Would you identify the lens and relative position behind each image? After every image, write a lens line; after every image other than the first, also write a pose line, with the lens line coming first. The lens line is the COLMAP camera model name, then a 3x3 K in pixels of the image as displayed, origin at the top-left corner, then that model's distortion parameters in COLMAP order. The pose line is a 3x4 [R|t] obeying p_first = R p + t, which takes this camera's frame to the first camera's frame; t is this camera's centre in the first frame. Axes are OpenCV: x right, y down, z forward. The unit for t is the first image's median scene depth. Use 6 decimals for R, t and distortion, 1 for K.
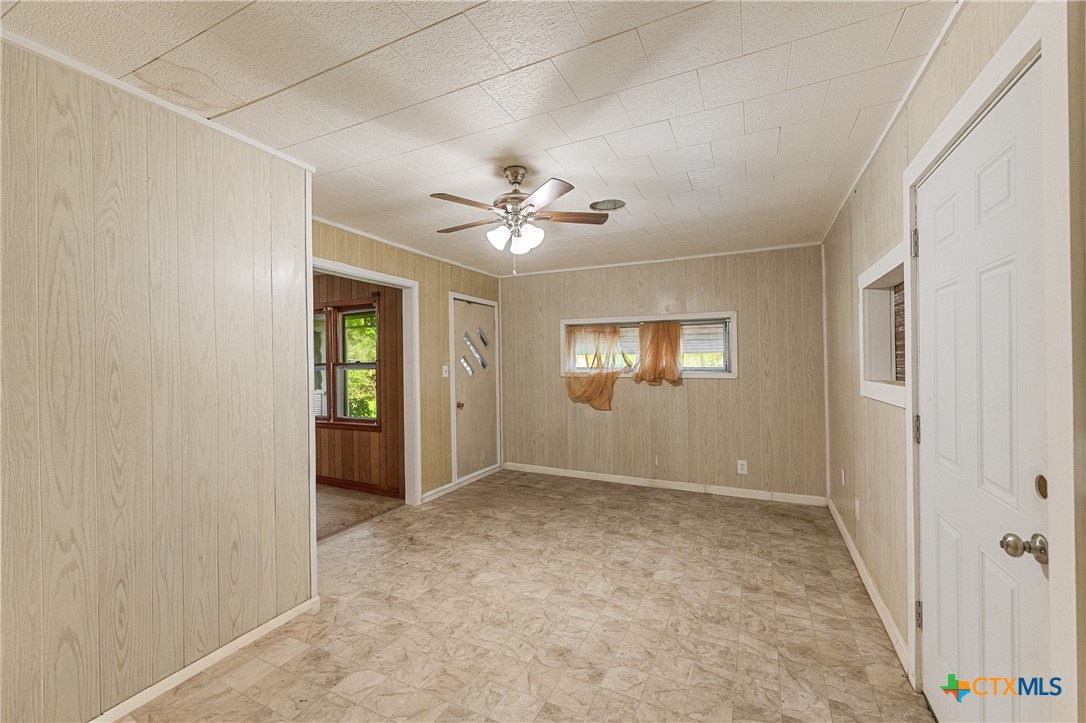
lens RADIAL K [[443.4, 0, 543.0], [0, 443.4, 361.5], [0, 0, 1]] dist [-0.003957, -0.000234]
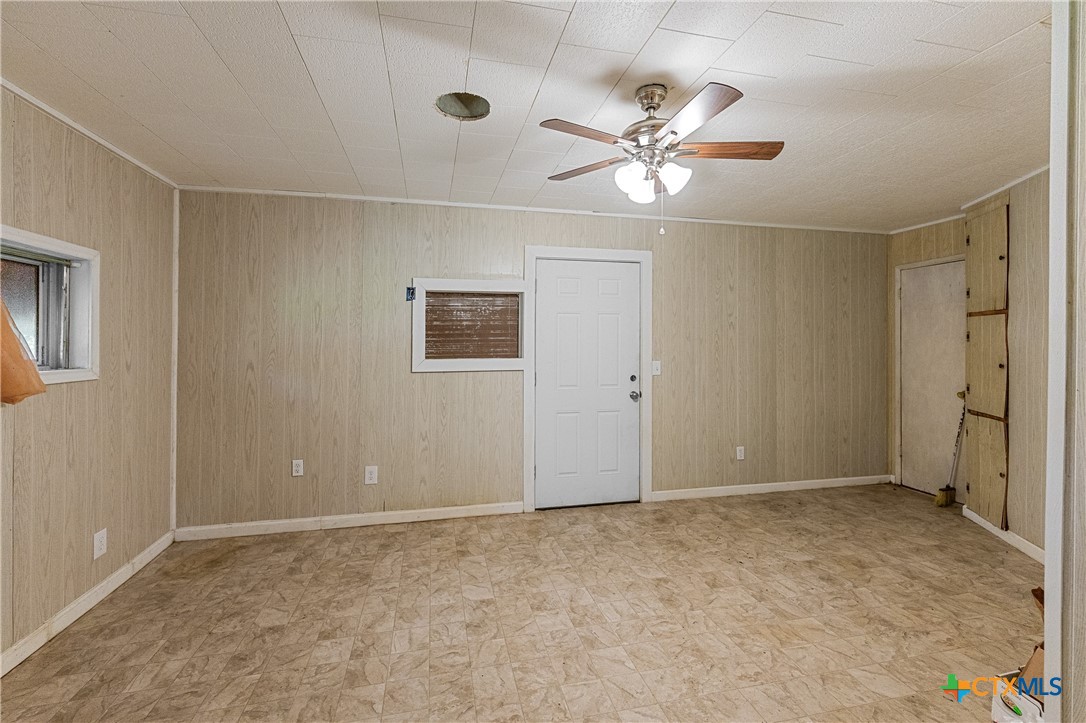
lens RADIAL K [[454.8, 0, 540.4], [0, 454.8, 342.7], [0, 0, 1]] dist [-0.000189, 0.000055]
pose [[-0.630903, 0.009543, 0.775803, -0.478779], [0.006346, 0.999954, -0.007139, 0.008905], [-0.775835, 0.000420, -0.630935, 1.449814]]
